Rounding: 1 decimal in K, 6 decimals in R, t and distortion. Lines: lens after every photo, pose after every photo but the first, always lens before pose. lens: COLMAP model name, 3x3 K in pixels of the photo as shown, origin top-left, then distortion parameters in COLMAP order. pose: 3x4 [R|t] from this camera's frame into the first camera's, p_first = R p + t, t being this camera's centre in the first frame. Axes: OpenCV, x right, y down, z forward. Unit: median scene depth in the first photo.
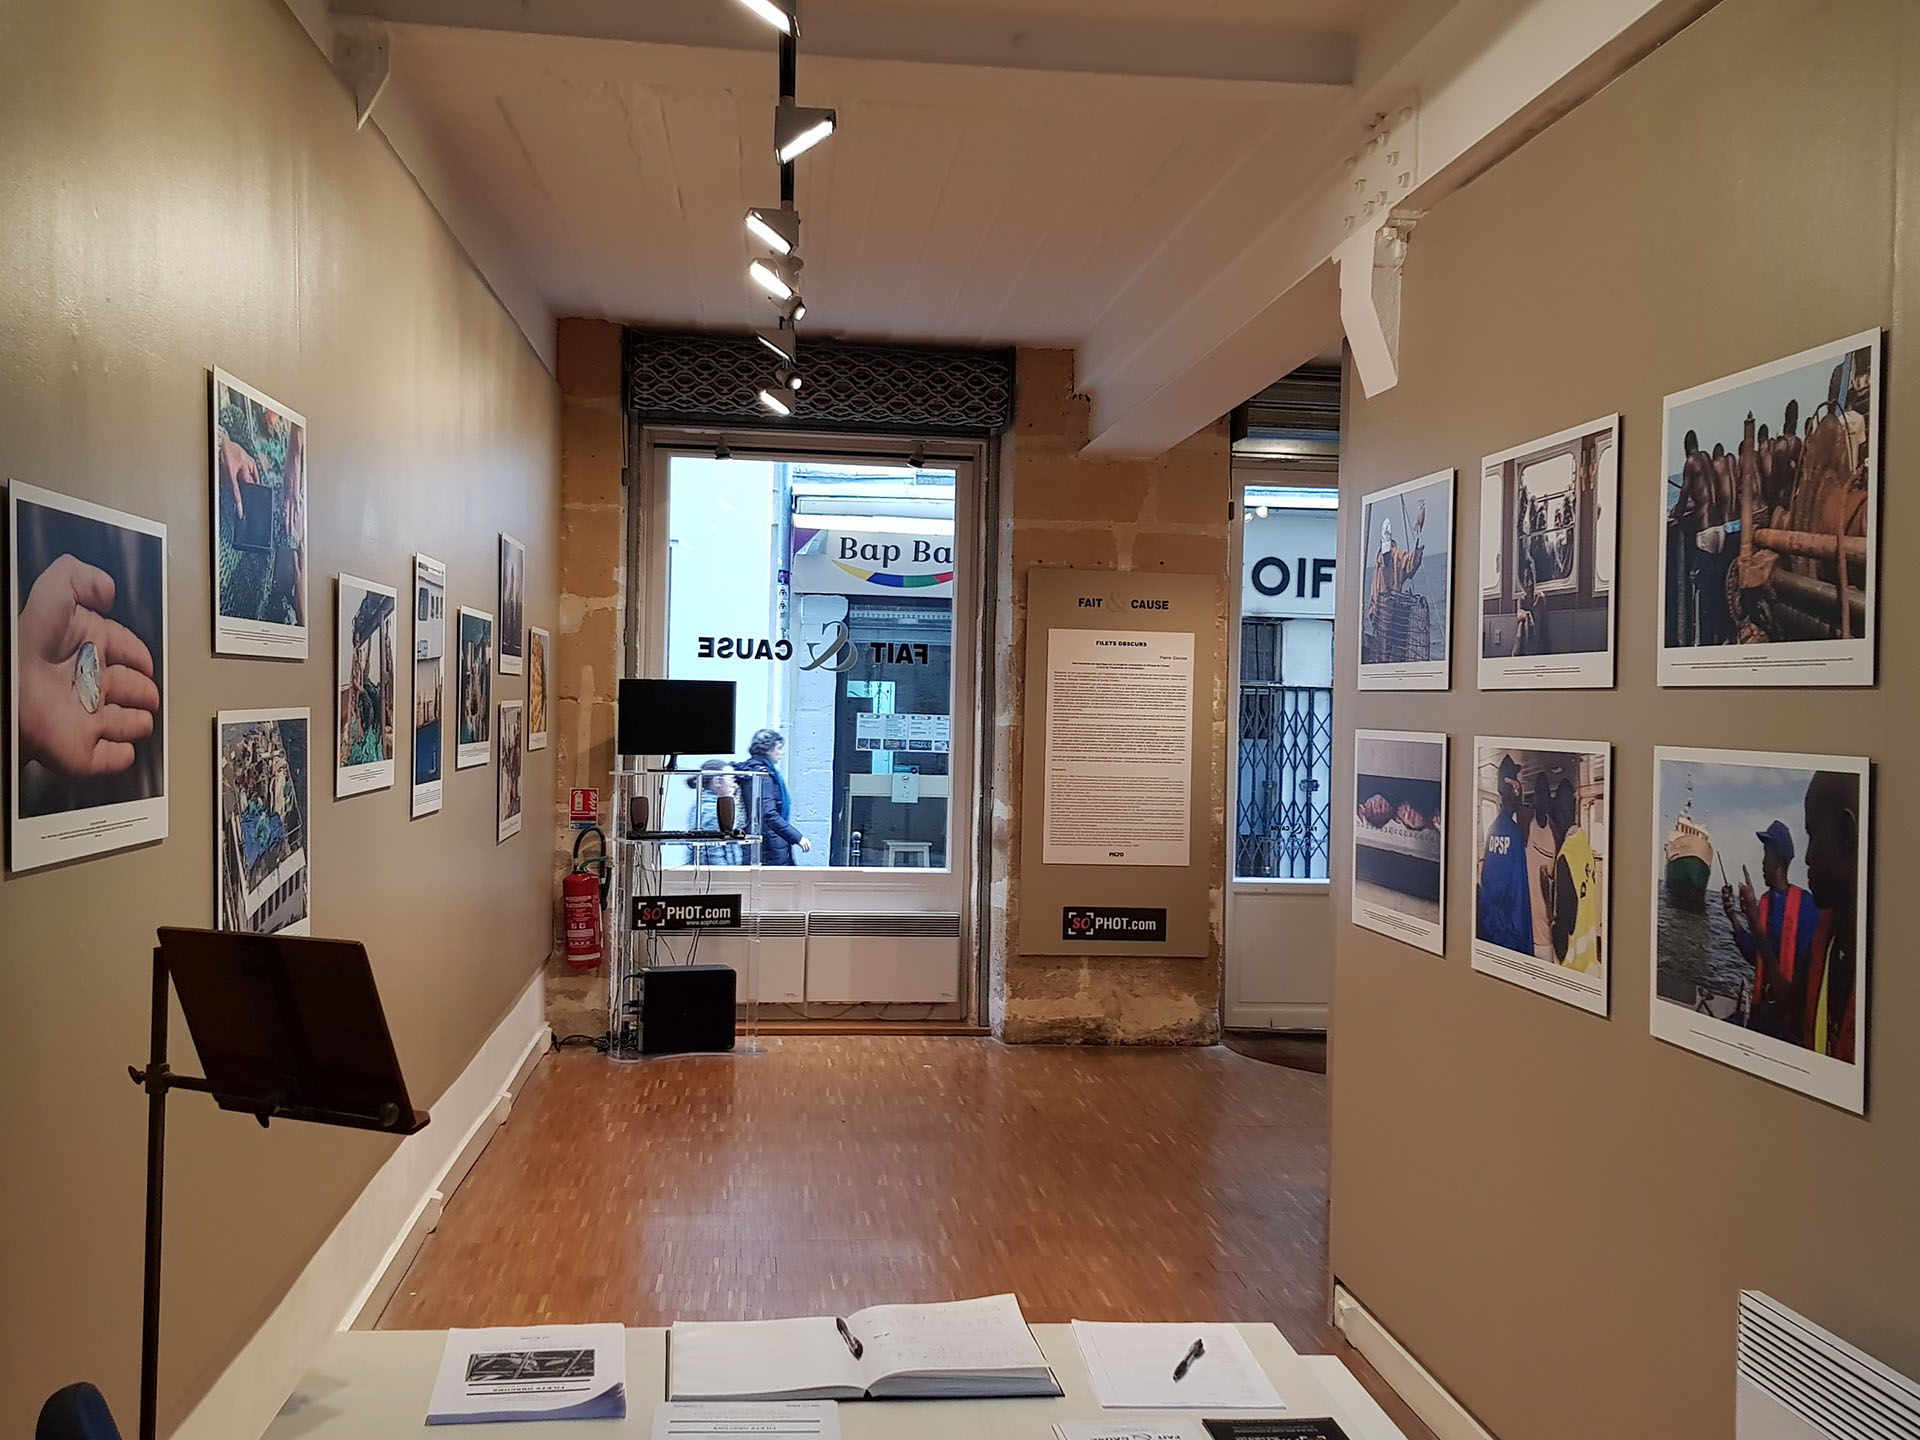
lens RADIAL K [[1512.7, 0, 971.5], [0, 1512.7, 709.5], [0, 0, 1]] dist [0.087413, -0.137246]
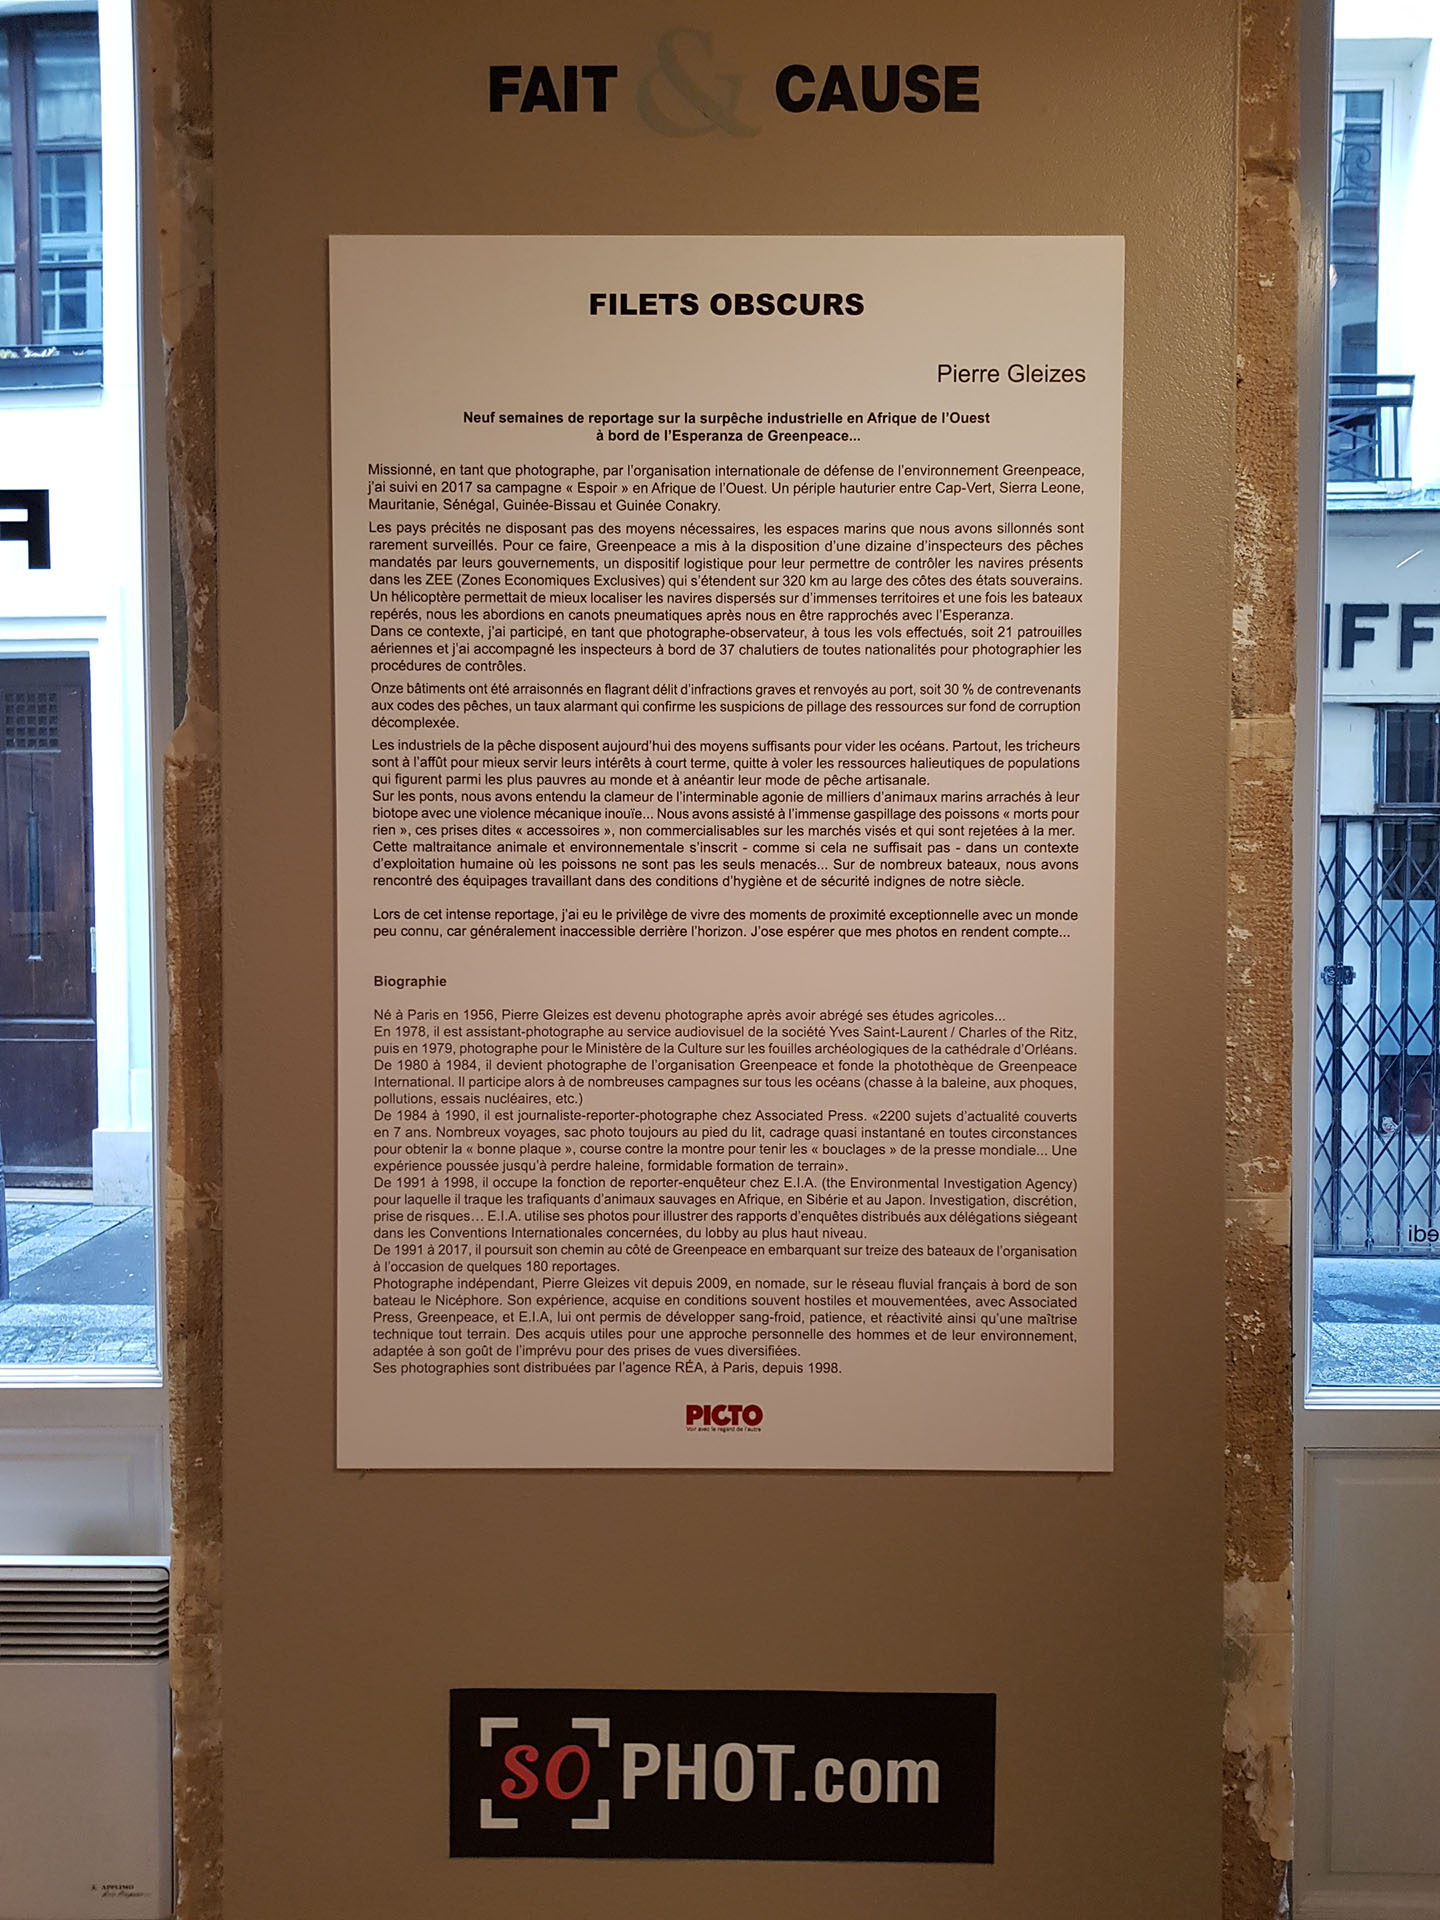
lens RADIAL K [[1512.7, 0, 717.2], [0, 1512.7, 952.6], [0, 0, 1]] dist [0.087413, -0.137246]
pose [[0.991347, -0.020439, -0.129668, 0.072217], [0.025043, 0.999109, 0.033977, 0.018083], [0.128858, -0.036930, 0.990975, 0.482927]]
